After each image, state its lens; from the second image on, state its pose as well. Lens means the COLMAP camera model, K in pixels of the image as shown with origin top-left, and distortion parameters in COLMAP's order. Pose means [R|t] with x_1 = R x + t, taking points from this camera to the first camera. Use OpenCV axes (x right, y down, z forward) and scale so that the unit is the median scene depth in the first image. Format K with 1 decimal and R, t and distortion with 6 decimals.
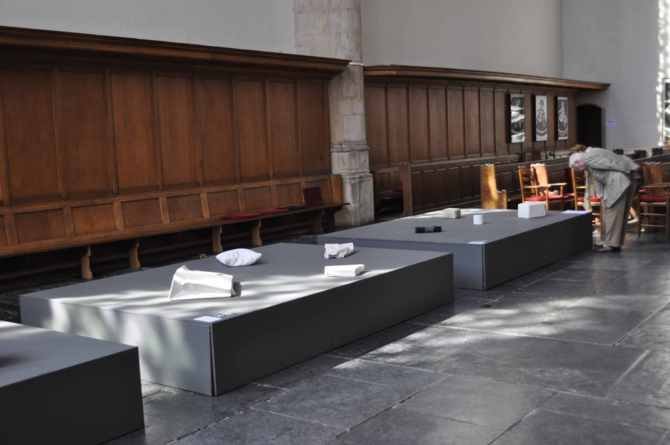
lens RADIAL K [[754.4, 0, 335.0], [0, 754.4, 222.5], [0, 0, 1]] dist [0.129928, -0.350508]
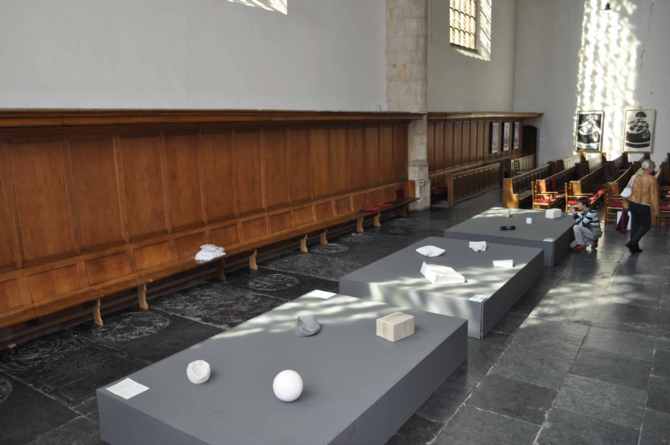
lens RADIAL K [[493.3, 0, 333.9], [0, 493.3, 224.1], [0, 0, 1]] dist [0.001847, -0.001653]
pose [[0.999494, 0.008532, 0.030639, -0.199387], [-0.011157, 0.996186, 0.086535, -0.059650], [-0.029784, -0.086834, 0.995778, -0.080019]]
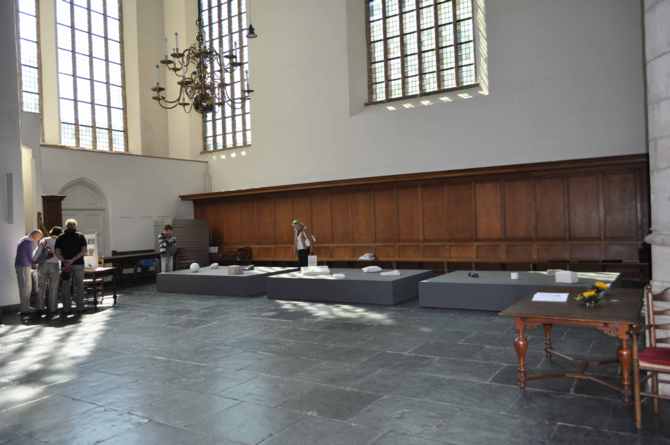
lens RADIAL K [[493.3, 0, 333.9], [0, 493.3, 224.1], [0, 0, 1]] dist [0.001847, -0.001653]
pose [[0.111774, 0.051192, -0.992414, 0.726158], [-0.070243, 0.996581, 0.043496, -0.083787], [0.991248, 0.064849, 0.114988, 0.340799]]
